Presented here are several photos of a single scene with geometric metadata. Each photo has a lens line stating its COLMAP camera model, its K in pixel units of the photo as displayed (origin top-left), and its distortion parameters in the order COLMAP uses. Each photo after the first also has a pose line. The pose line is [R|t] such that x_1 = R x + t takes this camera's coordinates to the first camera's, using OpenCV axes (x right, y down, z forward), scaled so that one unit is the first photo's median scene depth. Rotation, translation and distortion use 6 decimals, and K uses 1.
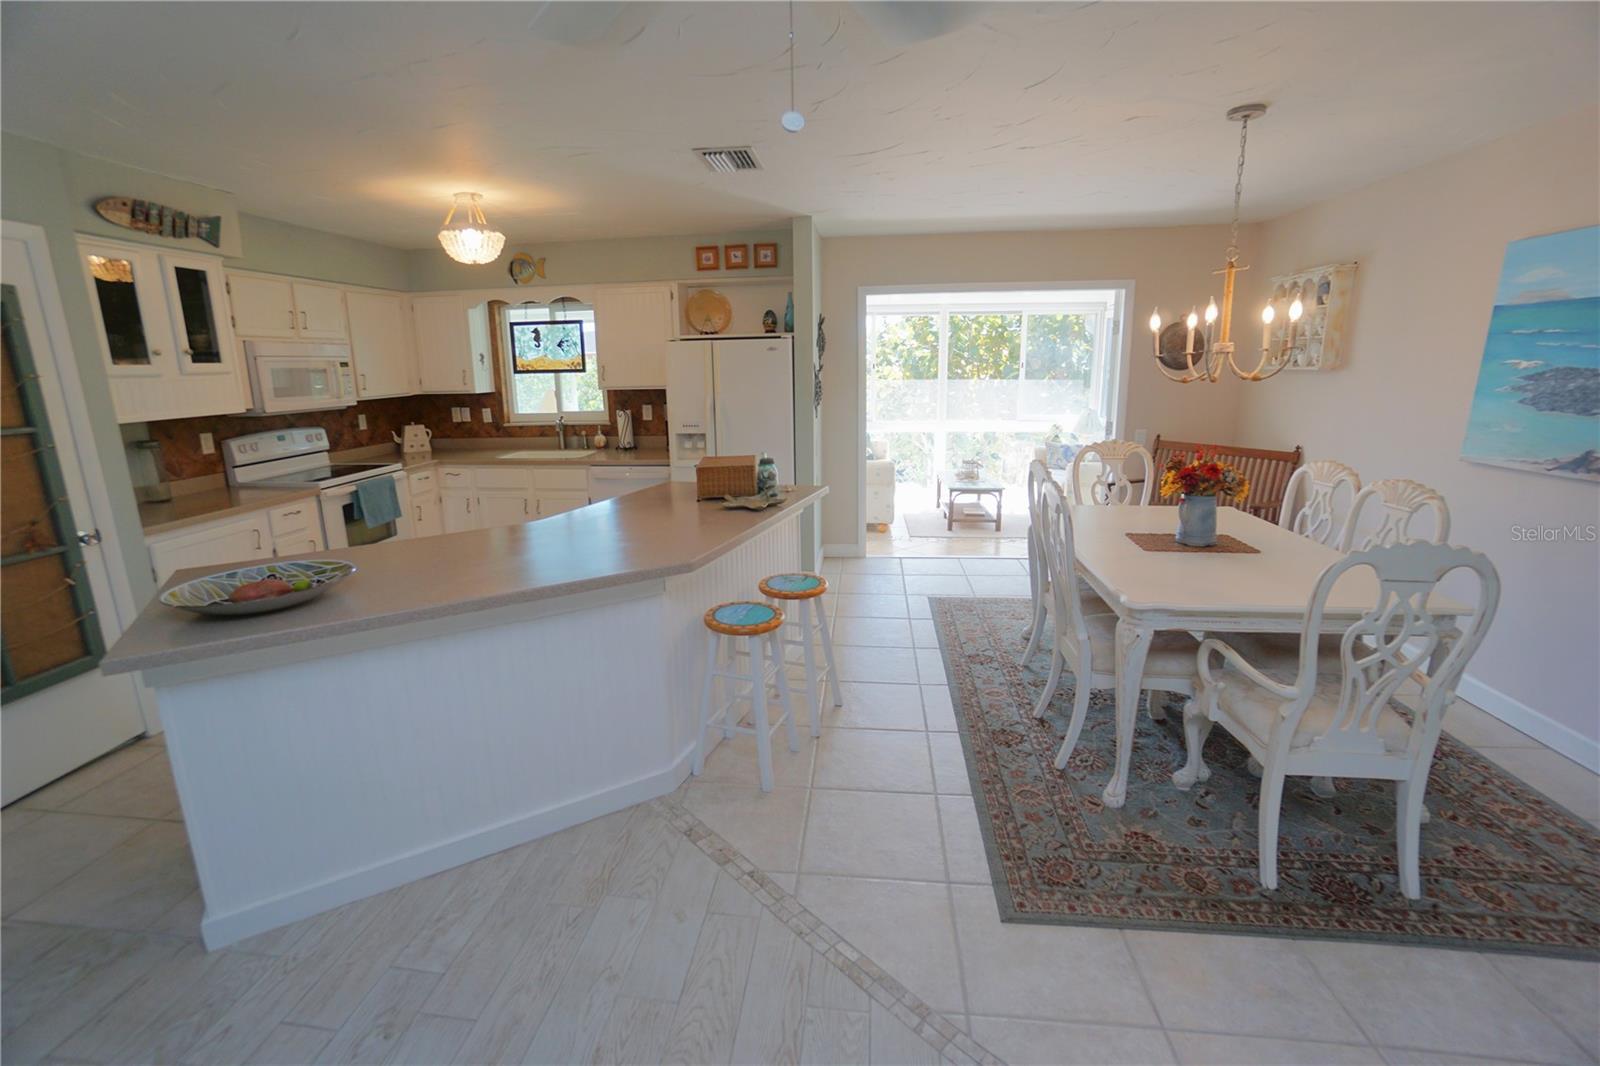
lens RADIAL K [[709.3, 0, 779.0], [0, 709.3, 526.2], [0, 0, 1]] dist [-0.064637, 0.024600]
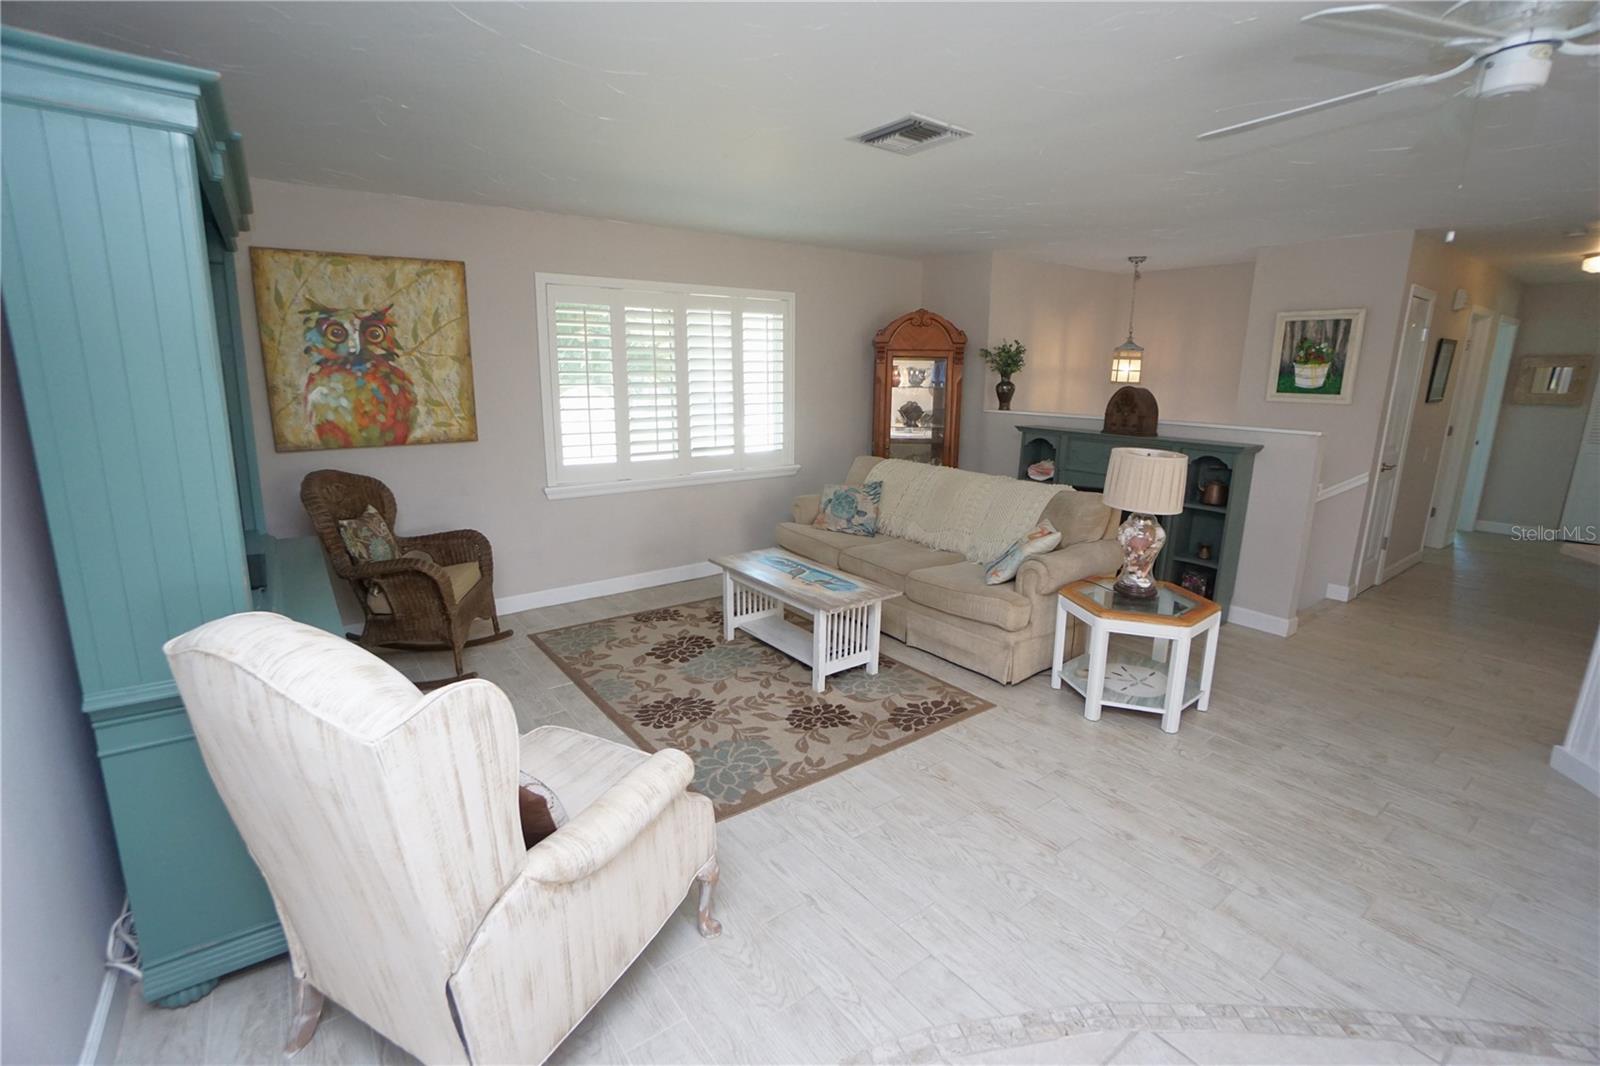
lens RADIAL K [[709.3, 0, 779.0], [0, 709.3, 526.2], [0, 0, 1]] dist [-0.064637, 0.024600]
pose [[-0.731546, 0.159016, -0.662989, 0.498296], [-0.146201, 0.913214, 0.380350, -0.063986], [0.665932, 0.375173, -0.644809, 0.248265]]
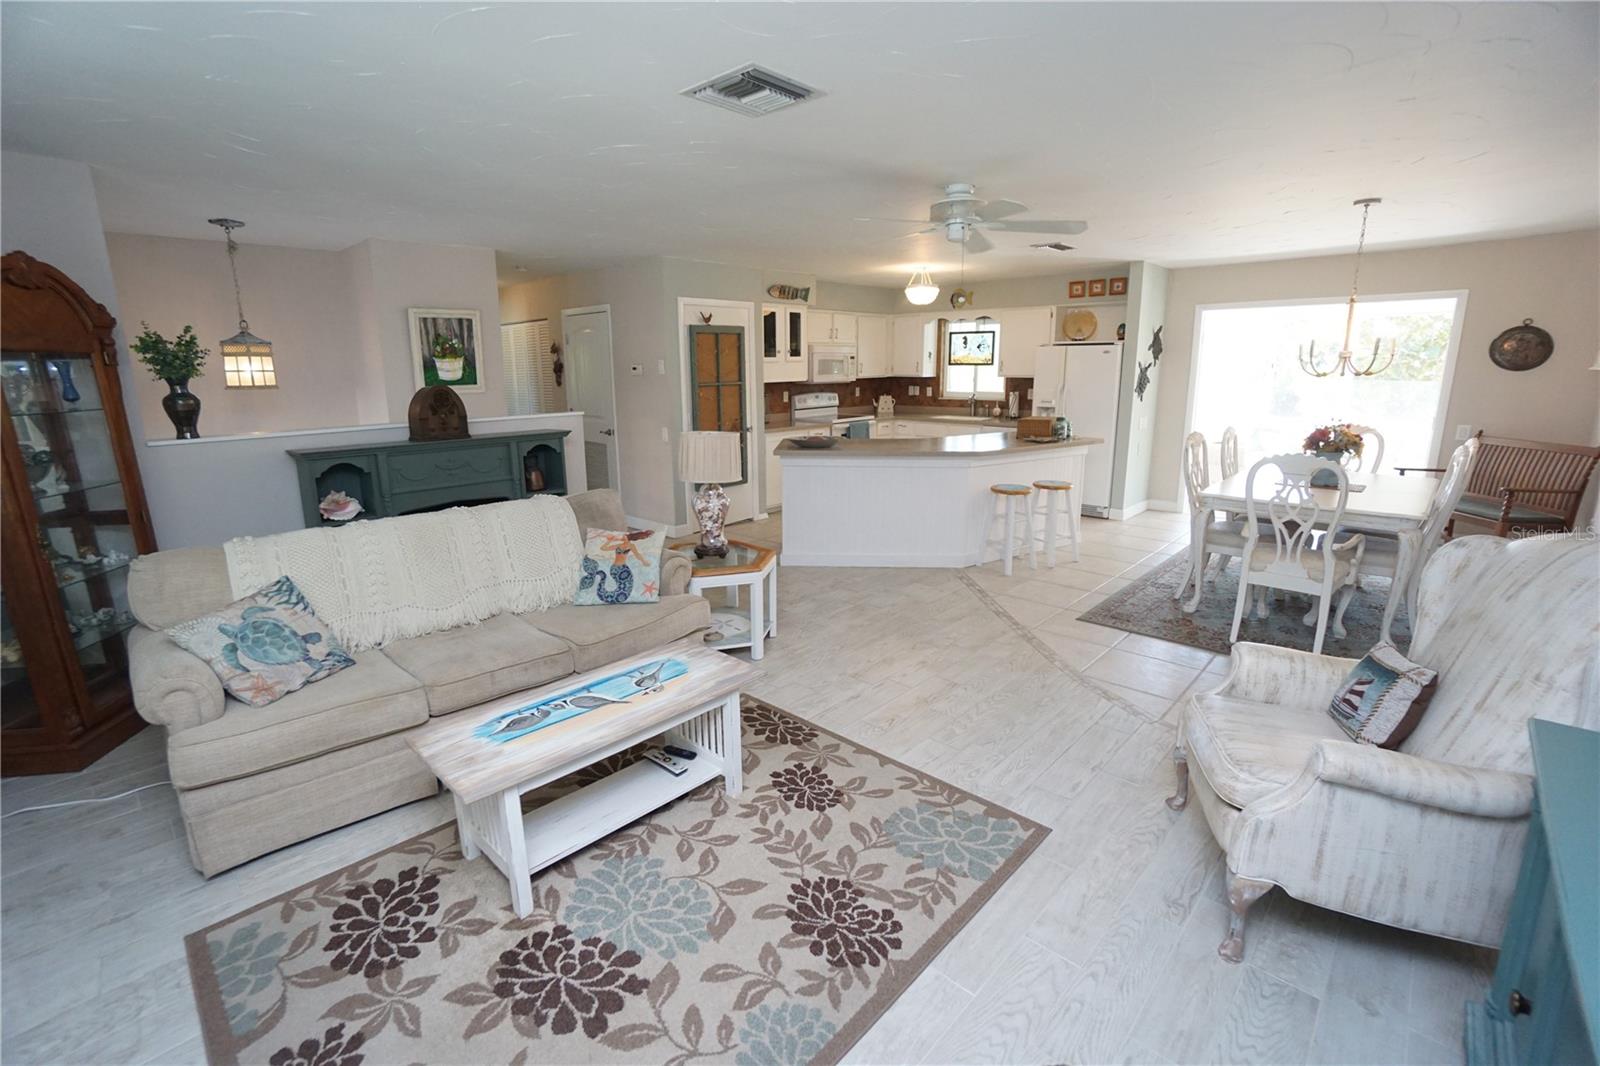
lens RADIAL K [[709.3, 0, 779.0], [0, 709.3, 526.2], [0, 0, 1]] dist [-0.064637, 0.024600]
pose [[0.797302, 0.142152, -0.586603, 0.334023], [-0.136843, 0.989136, 0.053704, 0.118323], [0.587864, 0.037454, 0.808092, -0.539452]]
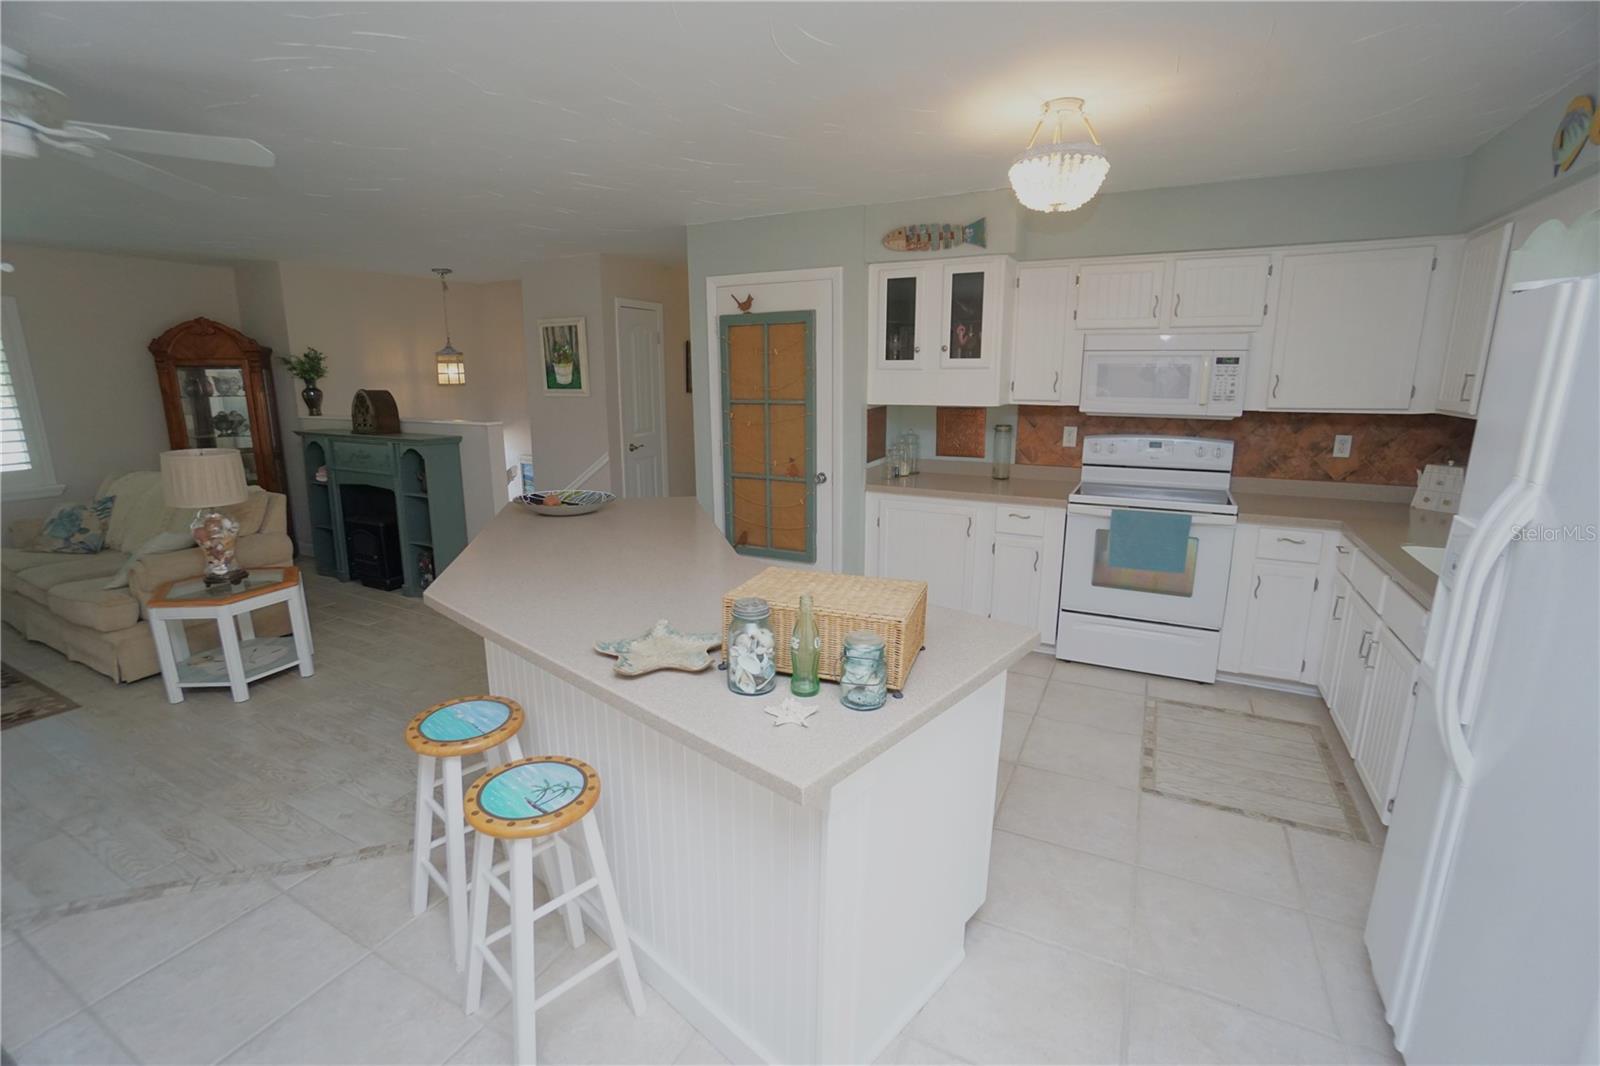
lens RADIAL K [[709.3, 0, 779.0], [0, 709.3, 526.2], [0, 0, 1]] dist [-0.064637, 0.024600]
pose [[-0.363015, 0.214172, -0.906835, 0.242908], [-0.199098, 0.932920, 0.300033, -0.186209], [0.910264, 0.289466, -0.296023, 0.797978]]
